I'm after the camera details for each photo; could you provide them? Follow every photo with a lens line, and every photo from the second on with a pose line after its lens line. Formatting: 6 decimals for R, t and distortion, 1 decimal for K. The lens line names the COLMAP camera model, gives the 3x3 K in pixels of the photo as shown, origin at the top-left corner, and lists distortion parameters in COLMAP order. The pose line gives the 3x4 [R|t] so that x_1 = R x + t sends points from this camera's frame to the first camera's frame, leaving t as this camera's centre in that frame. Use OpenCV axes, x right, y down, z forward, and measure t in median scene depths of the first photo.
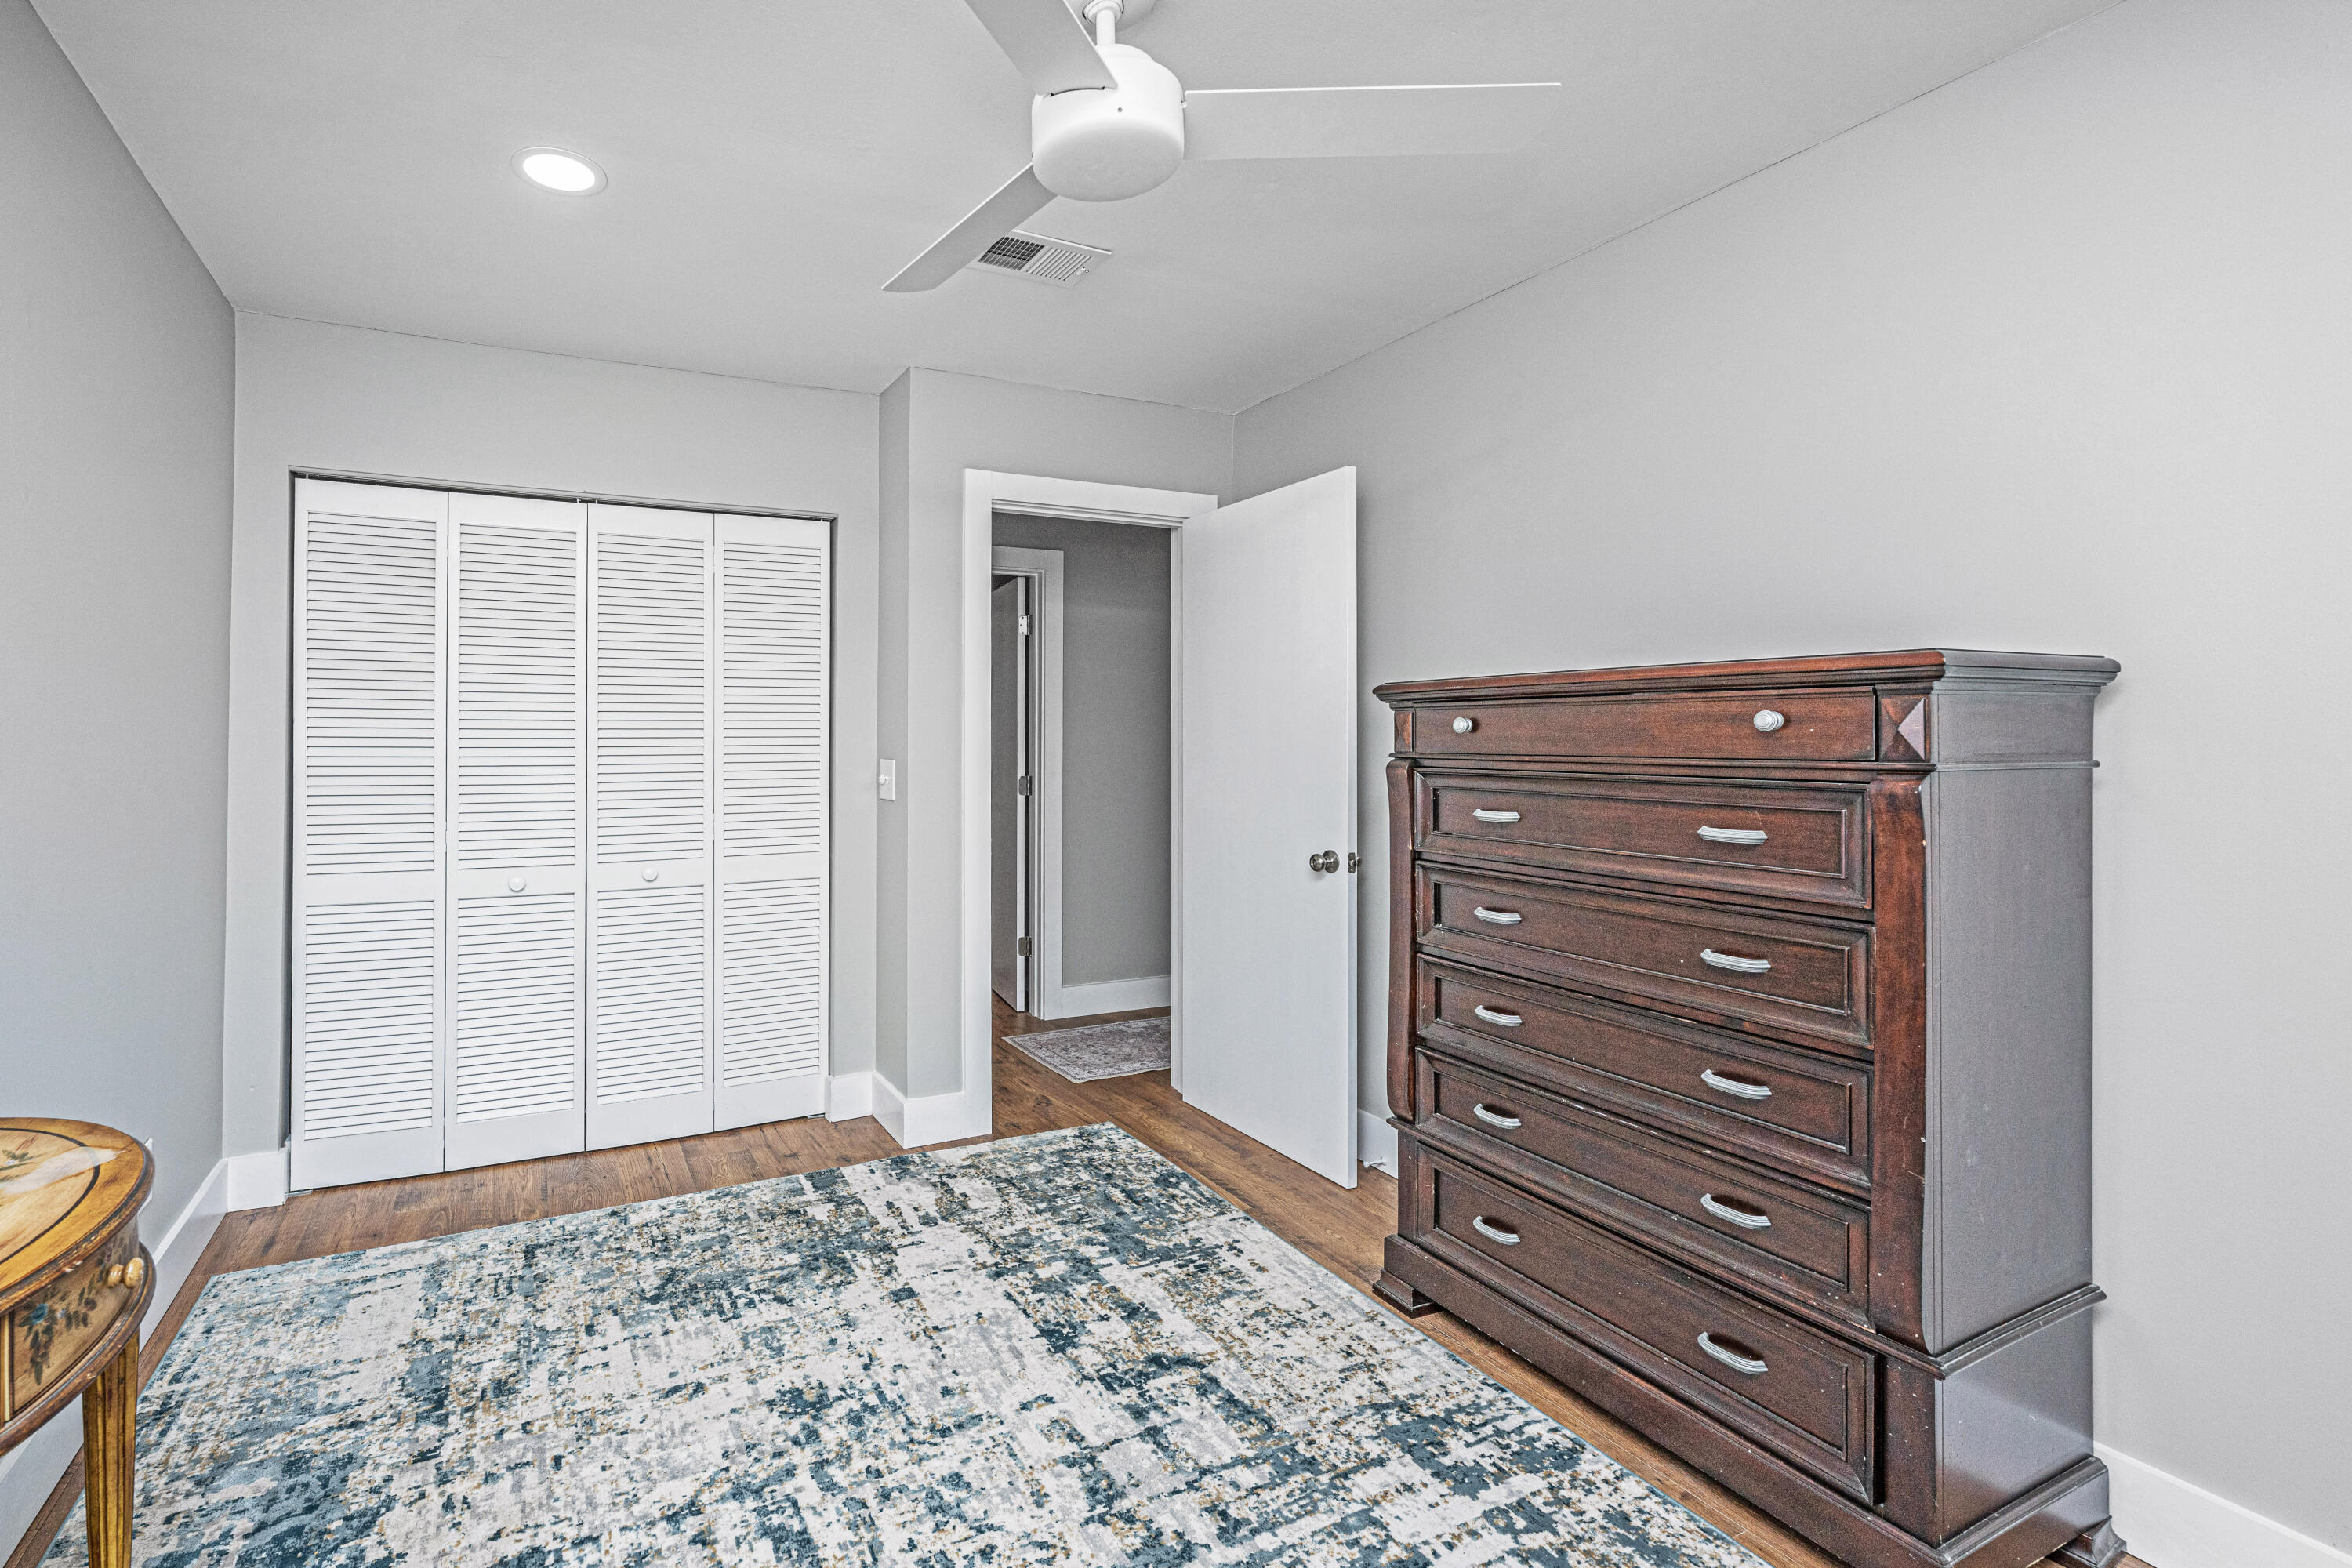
lens RADIAL K [[972.5, 0, 928.2], [0, 972.5, 734.3], [0, 0, 1]] dist [0.000248, 0.000021]
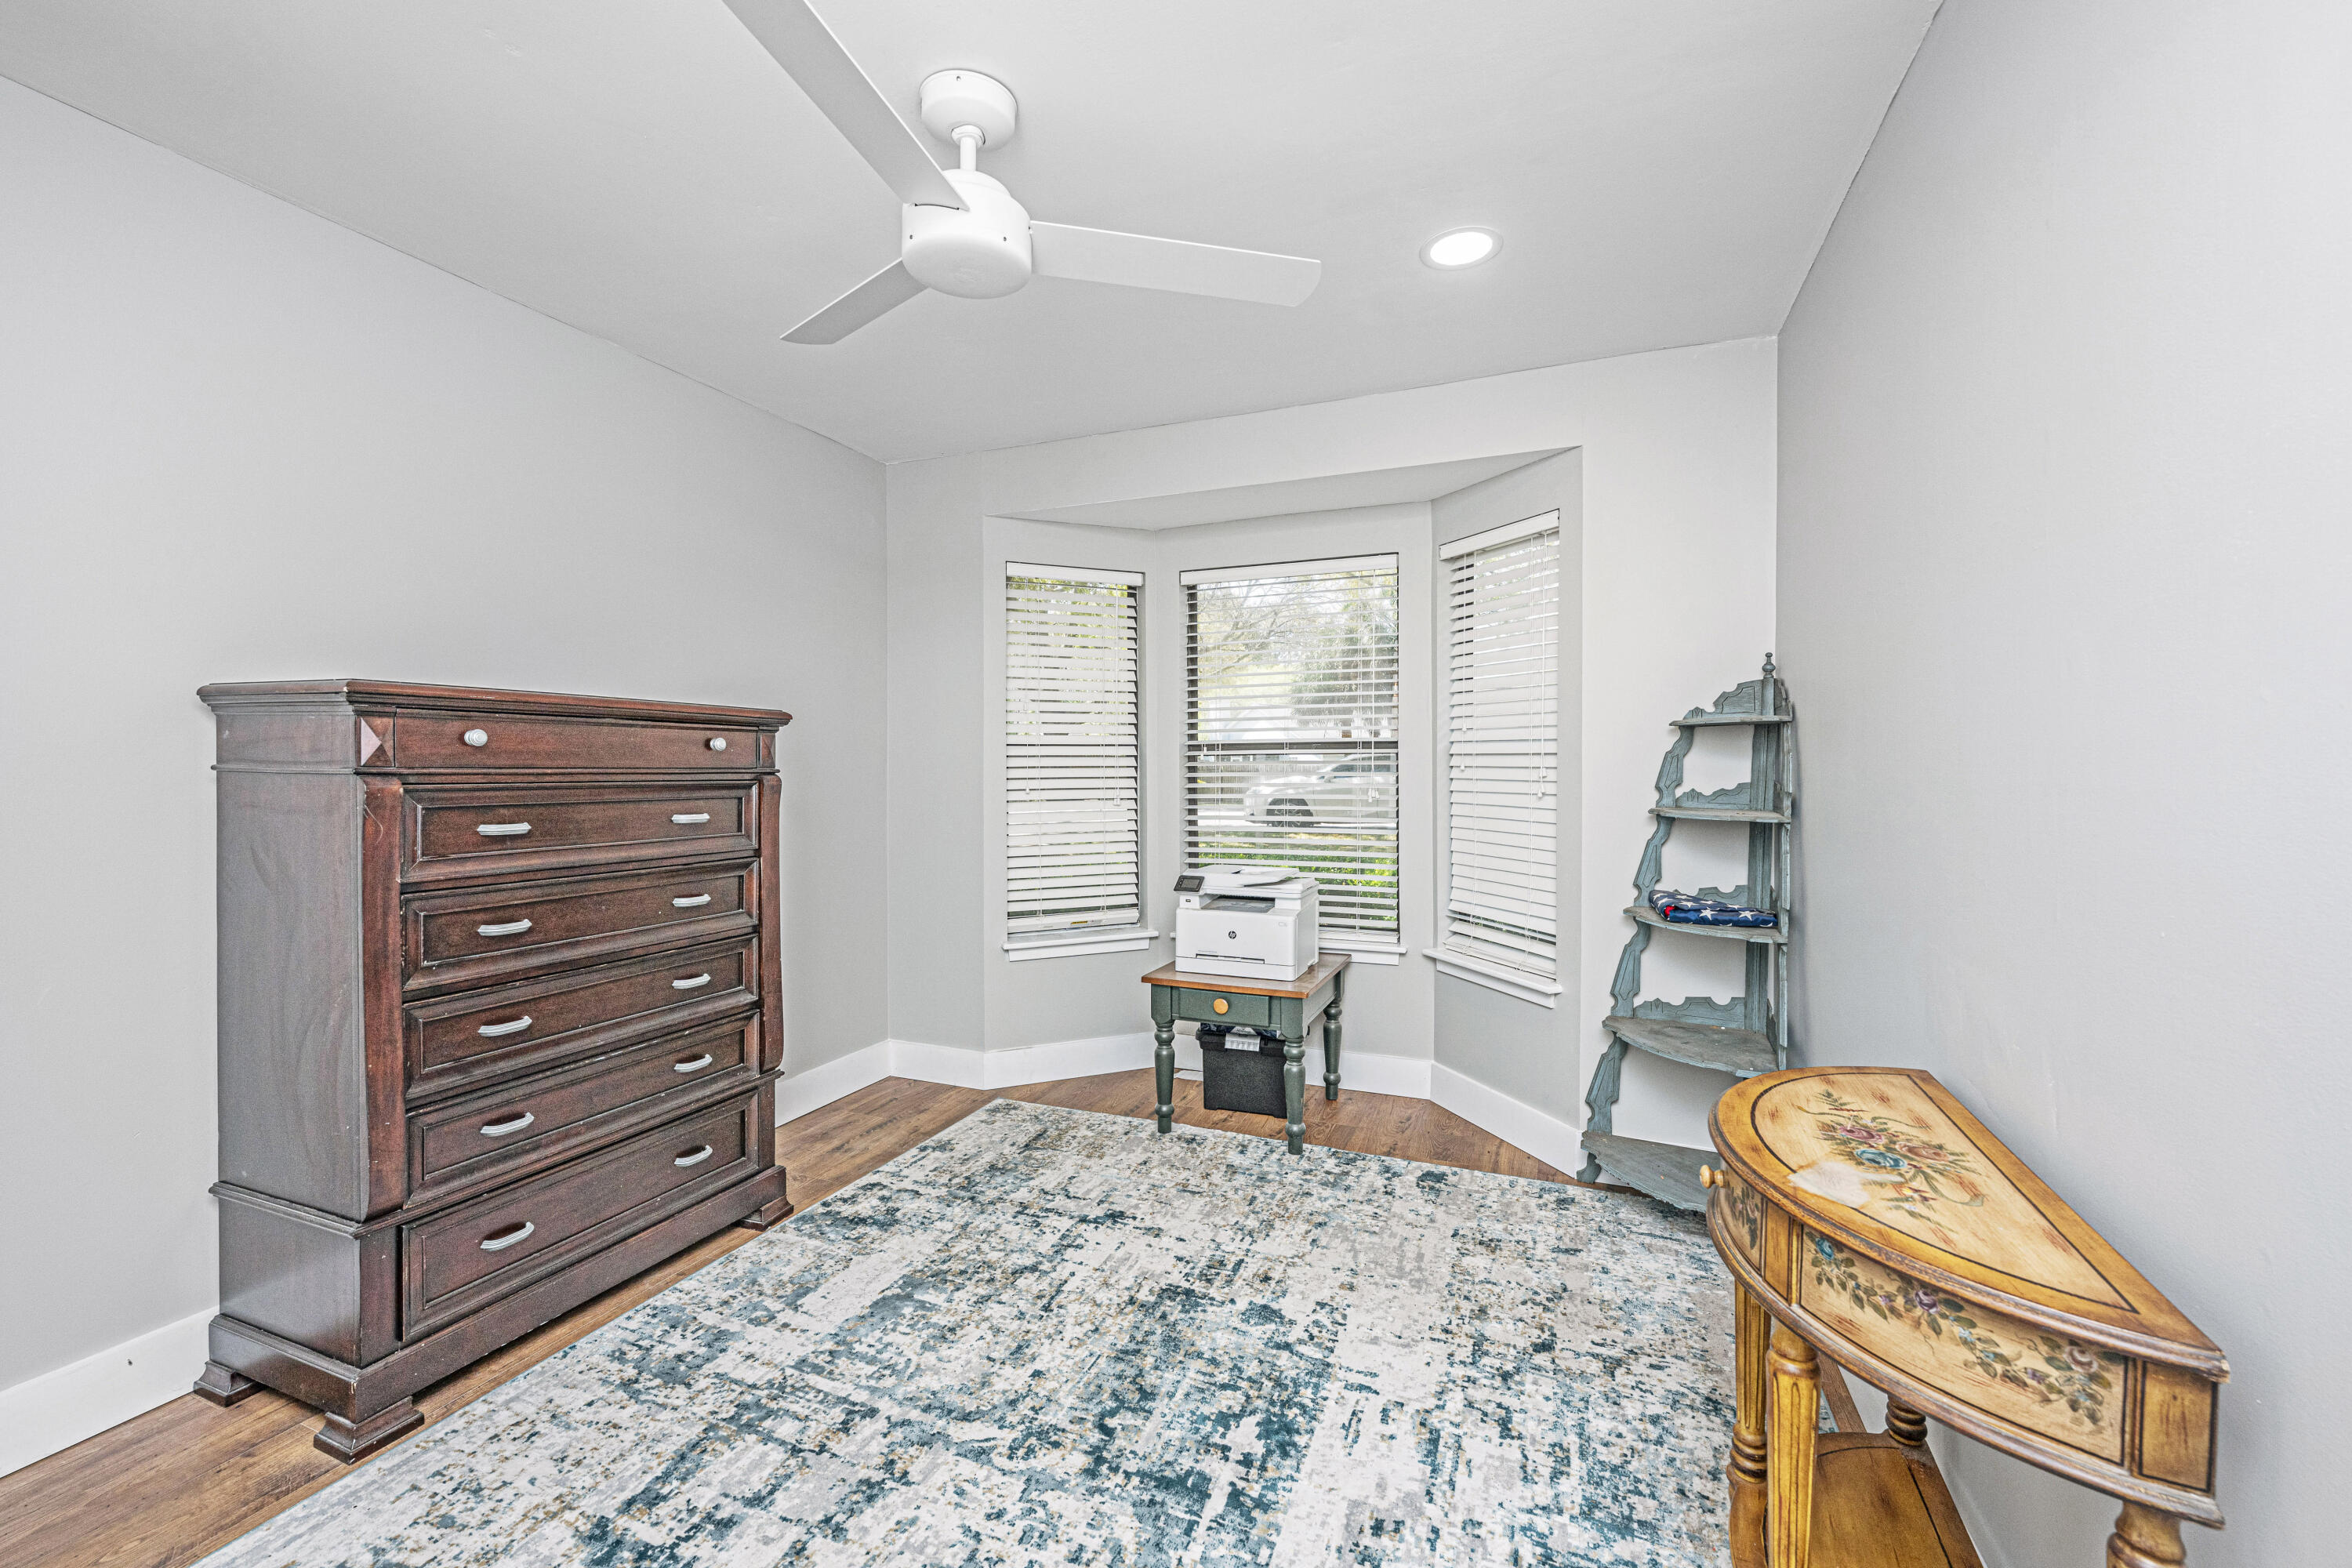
lens RADIAL K [[985.2, 0, 1176.0], [0, 985.2, 784.0], [0, 0, 1]] dist [0.000207, 0.000038]
pose [[-0.709720, -0.014579, 0.704333, -0.734441], [-0.005972, 0.999874, 0.014680, 0.020832], [-0.704458, 0.006212, -0.709718, 1.441670]]
